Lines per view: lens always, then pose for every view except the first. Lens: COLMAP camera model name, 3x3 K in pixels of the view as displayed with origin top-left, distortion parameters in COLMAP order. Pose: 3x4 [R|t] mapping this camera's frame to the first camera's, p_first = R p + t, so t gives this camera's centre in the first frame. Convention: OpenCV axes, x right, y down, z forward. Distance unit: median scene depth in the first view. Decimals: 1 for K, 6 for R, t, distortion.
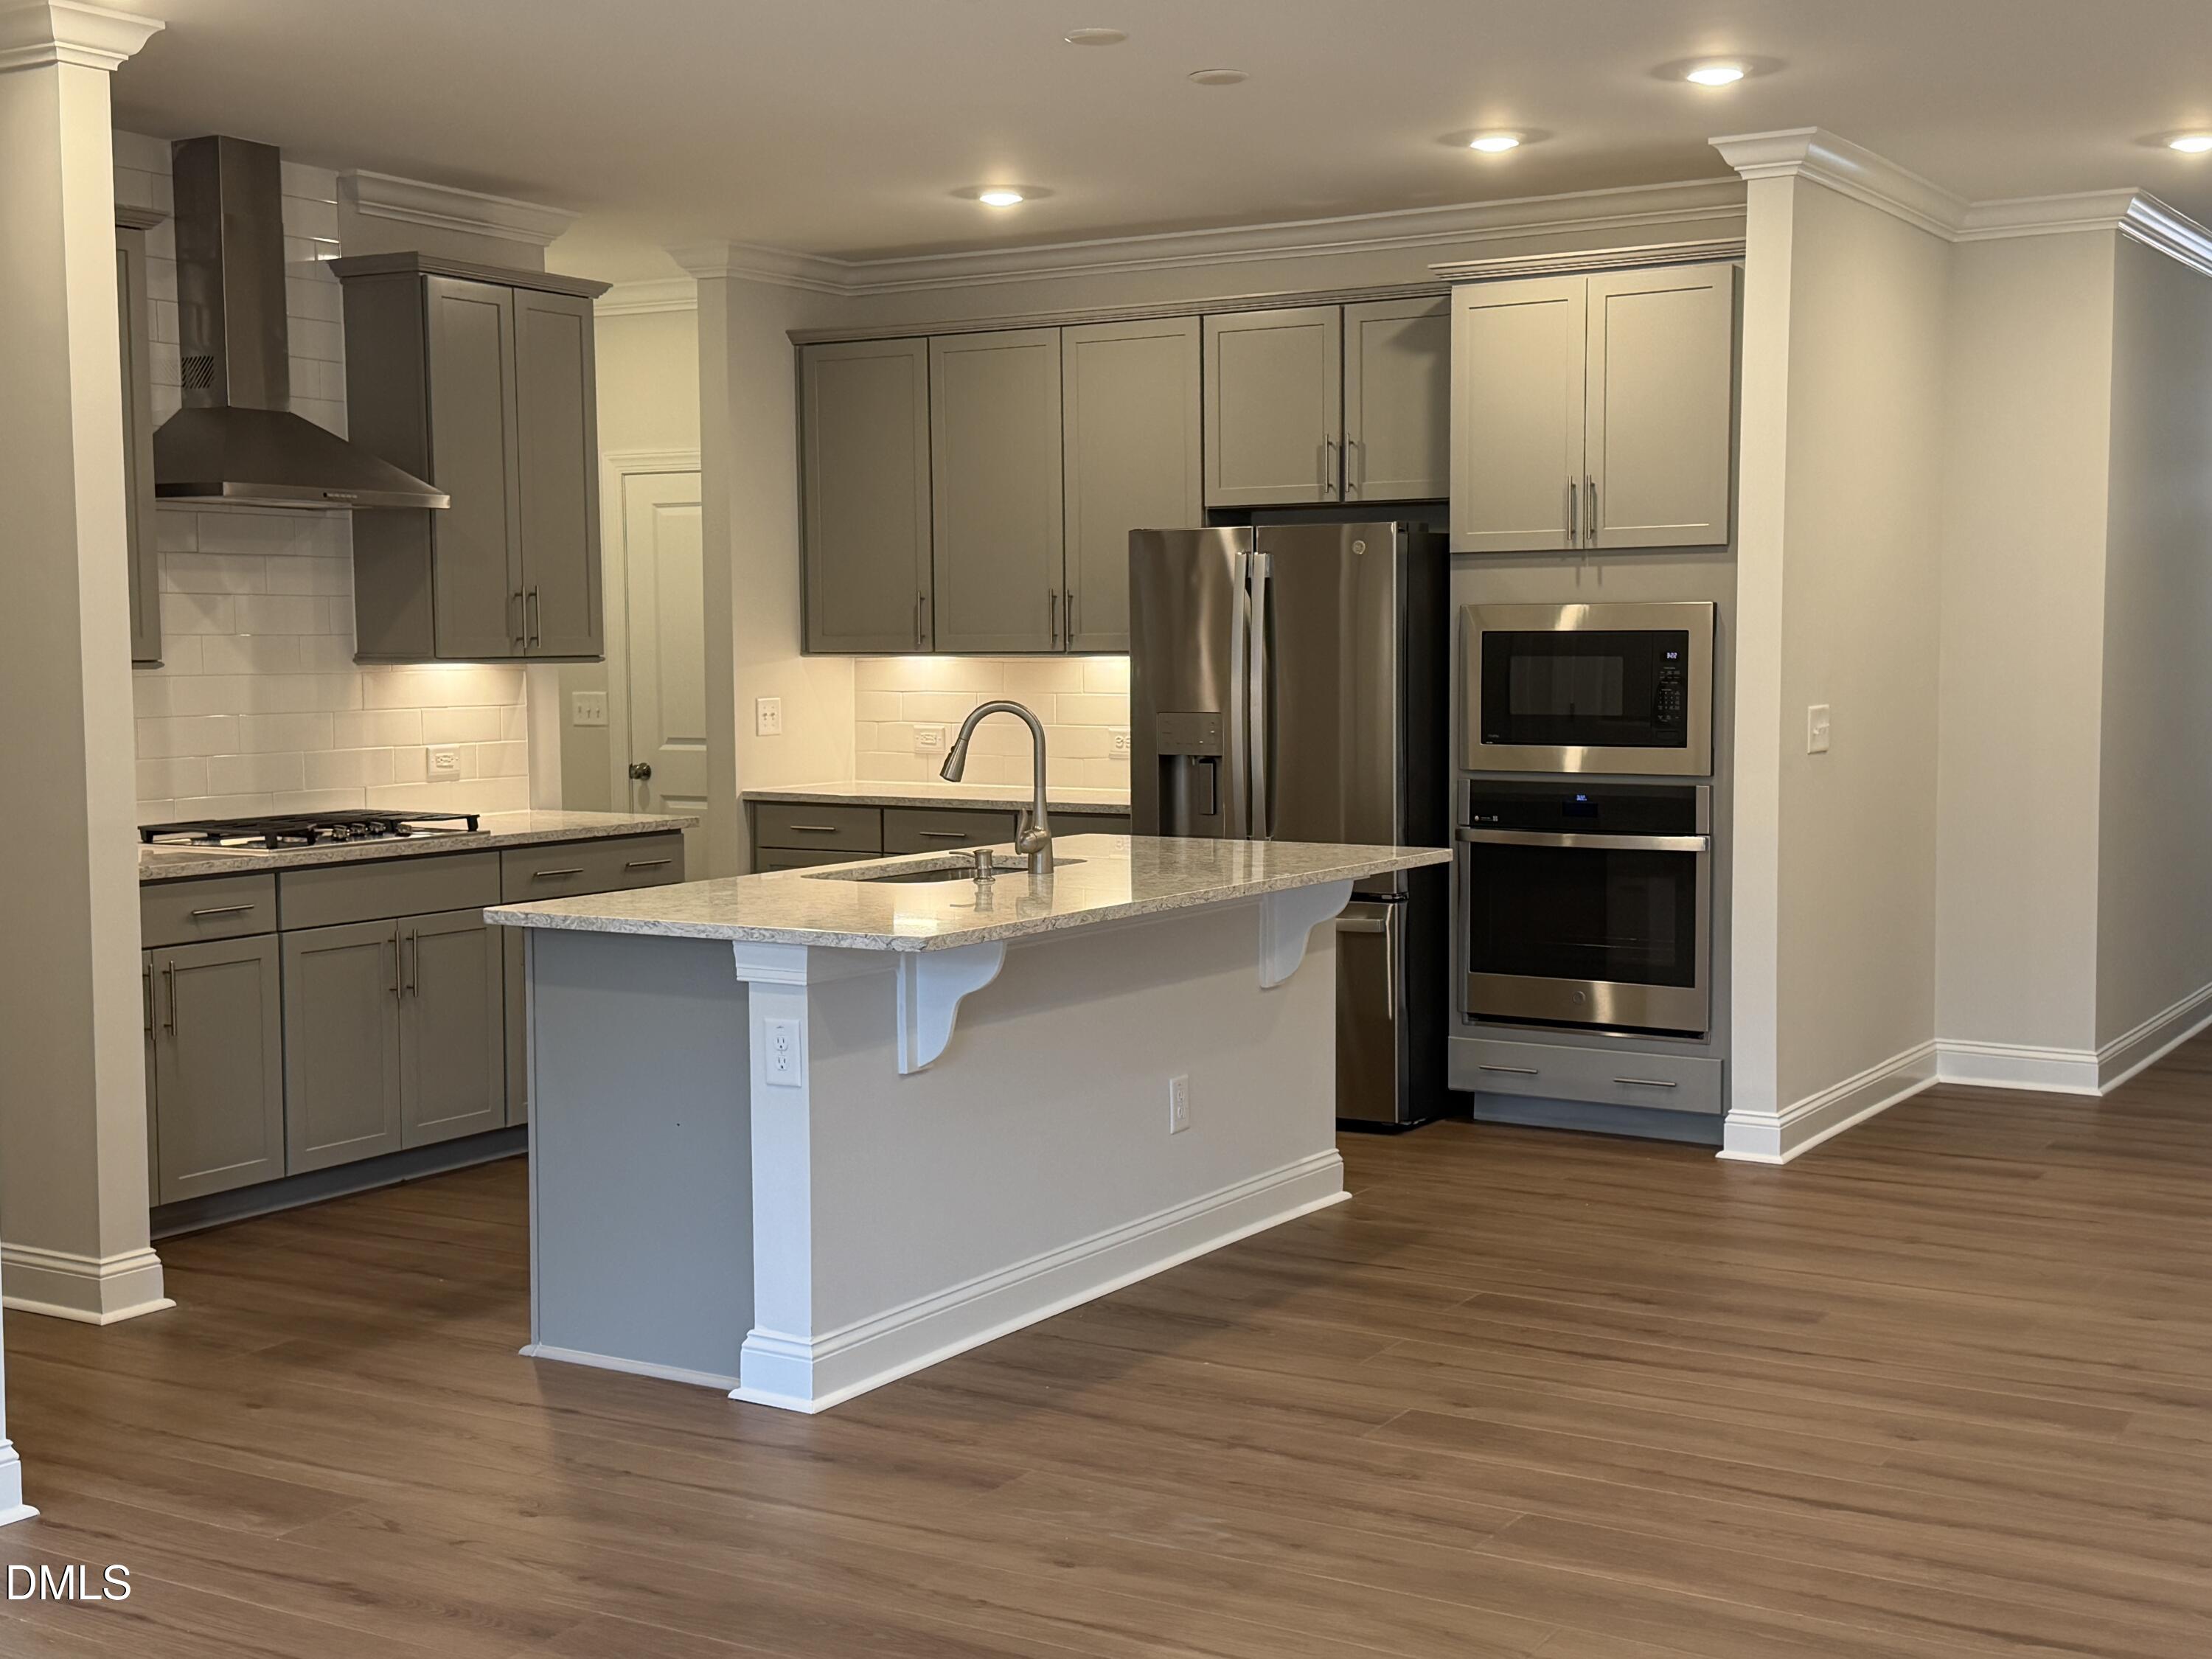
lens RADIAL K [[2767.2, 0, 1105.8], [0, 2767.2, 832.4], [0, 0, 1]] dist [-0.014655, 0.000000]
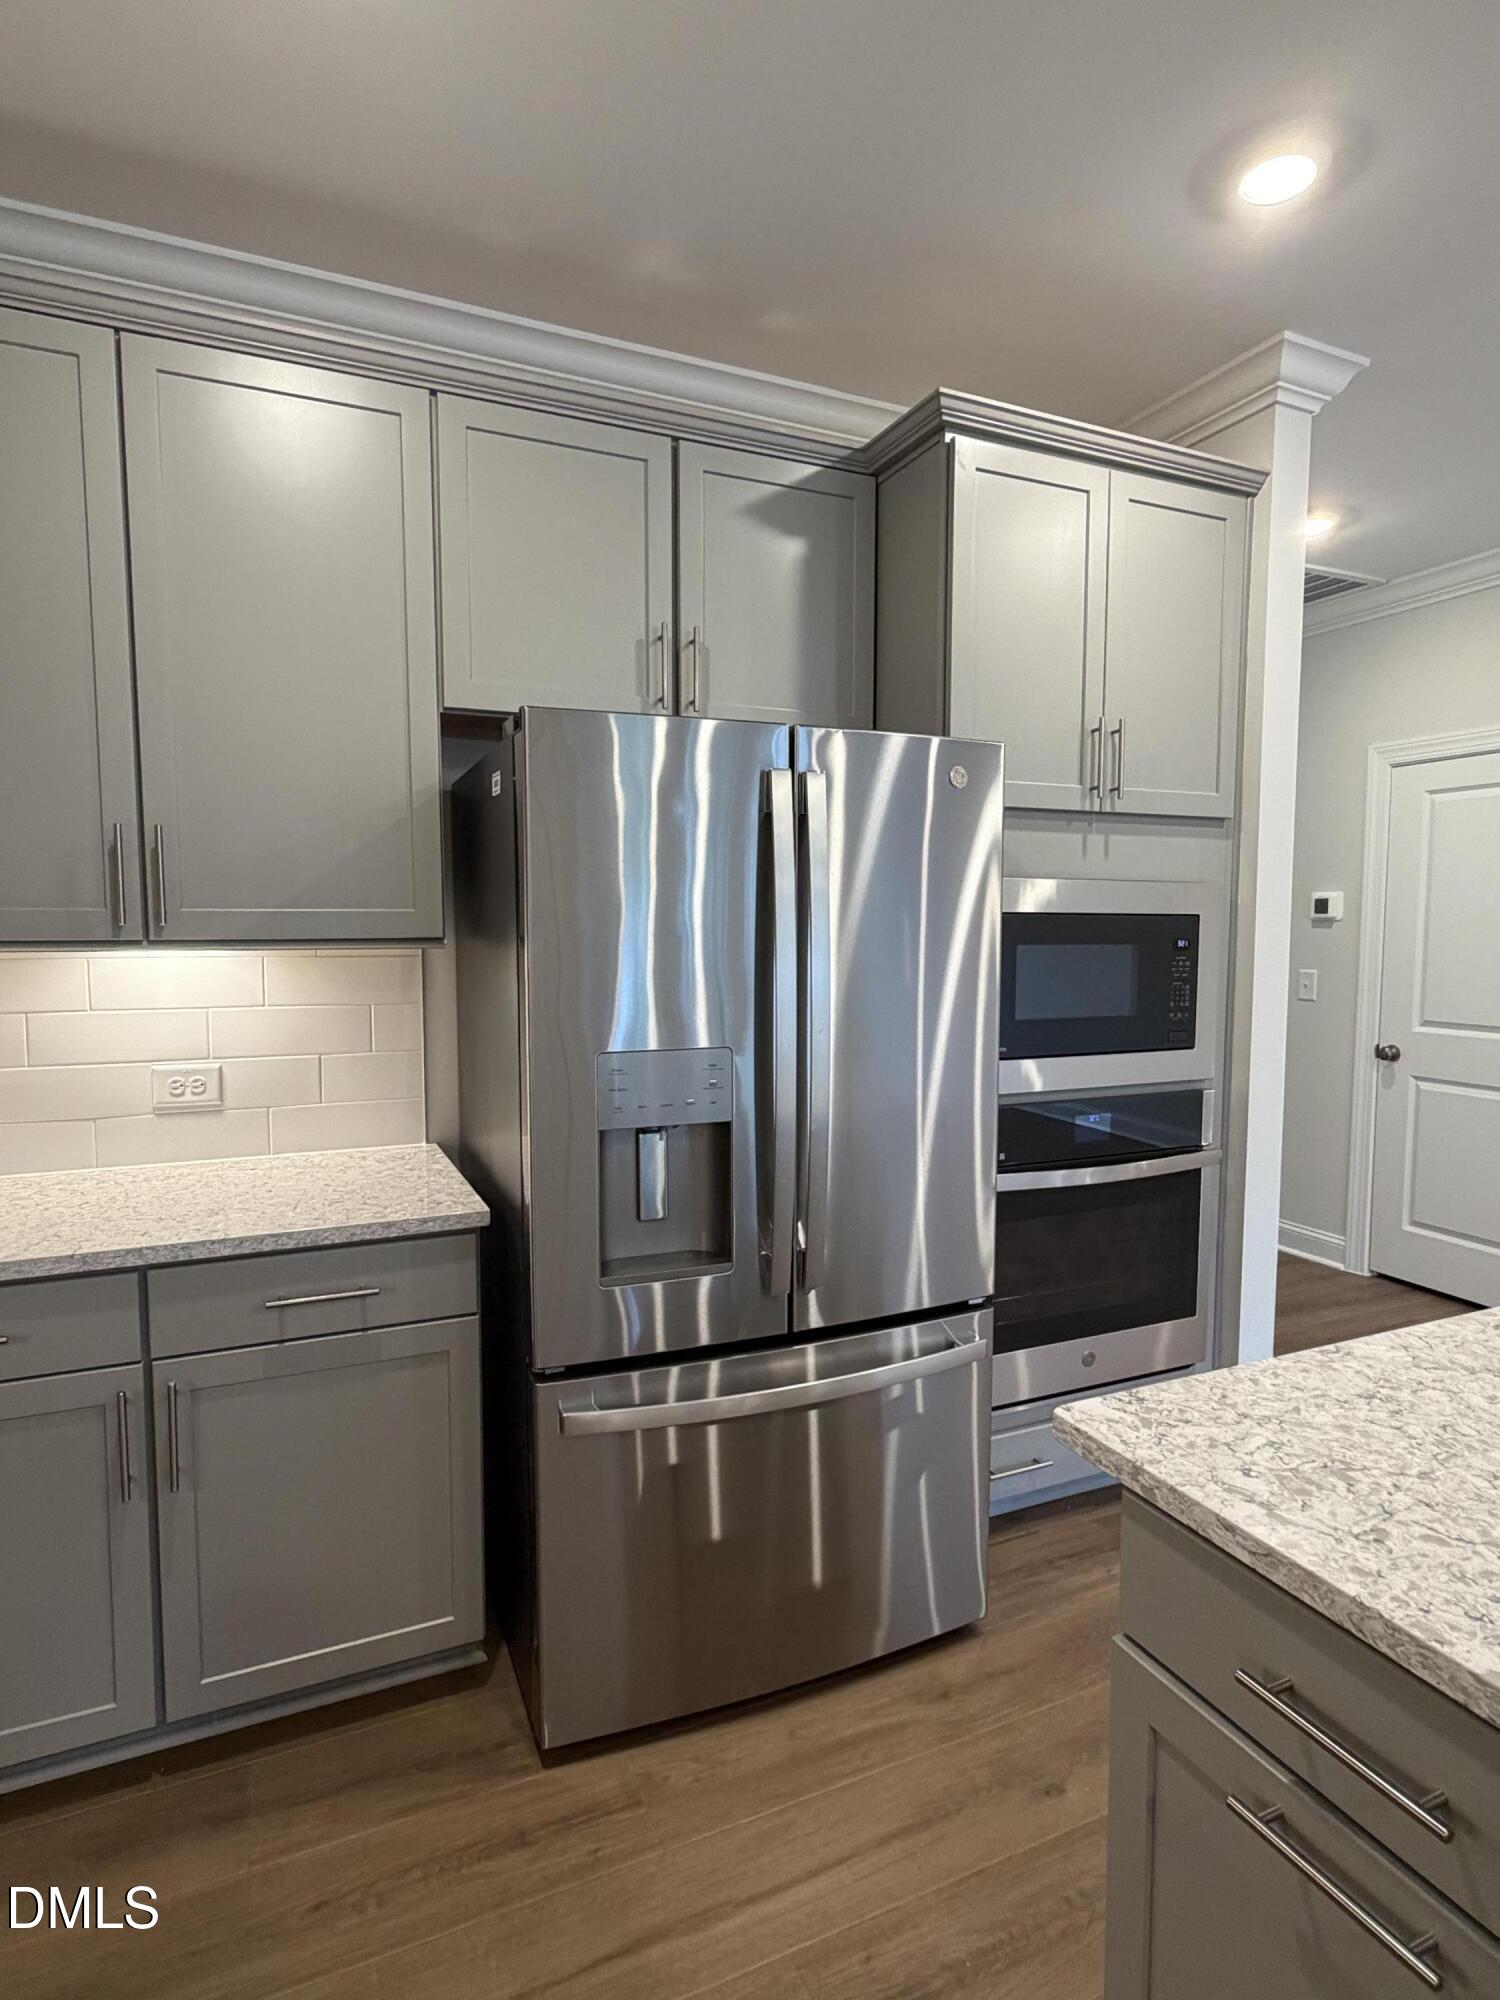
lens RADIAL K [[1058.4, 0, 744.7], [0, 1058.4, 993.7], [0, 0, 1]] dist [0.000704, -0.000009]
pose [[0.564197, -0.050611, 0.824087, -0.140682], [0.052450, 0.998300, 0.025401, -0.063494], [-0.823972, 0.028893, 0.565893, 0.919509]]
